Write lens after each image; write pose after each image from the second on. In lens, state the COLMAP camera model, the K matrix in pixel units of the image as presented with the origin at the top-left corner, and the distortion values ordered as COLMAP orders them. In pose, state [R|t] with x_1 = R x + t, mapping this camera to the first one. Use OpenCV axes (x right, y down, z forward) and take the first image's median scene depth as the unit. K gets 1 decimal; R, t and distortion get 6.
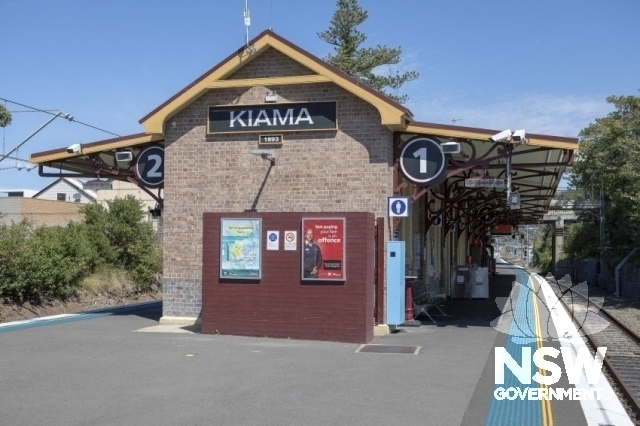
lens RADIAL K [[865.1, 0, 320.2], [0, 865.1, 213.7], [0, 0, 1]] dist [0.013910, 0.000000]
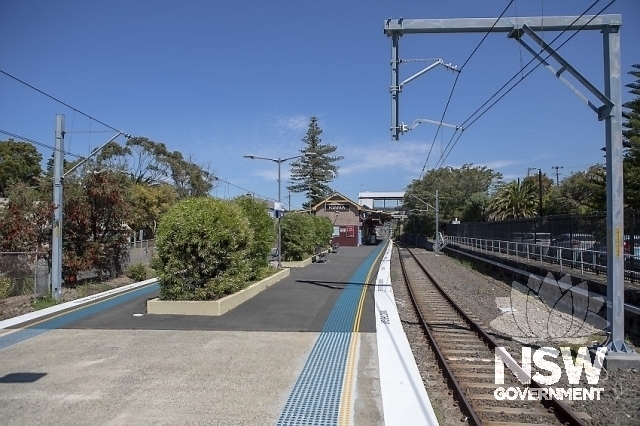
lens RADIAL K [[865.1, 0, 319.8], [0, 865.1, 213.0], [0, 0, 1]] dist [0.013910, 0.000000]
pose [[0.990258, -0.006061, 0.139115, -0.914964], [0.002870, 0.999729, 0.023123, -0.201646], [-0.139218, -0.022498, 0.990006, -4.346215]]
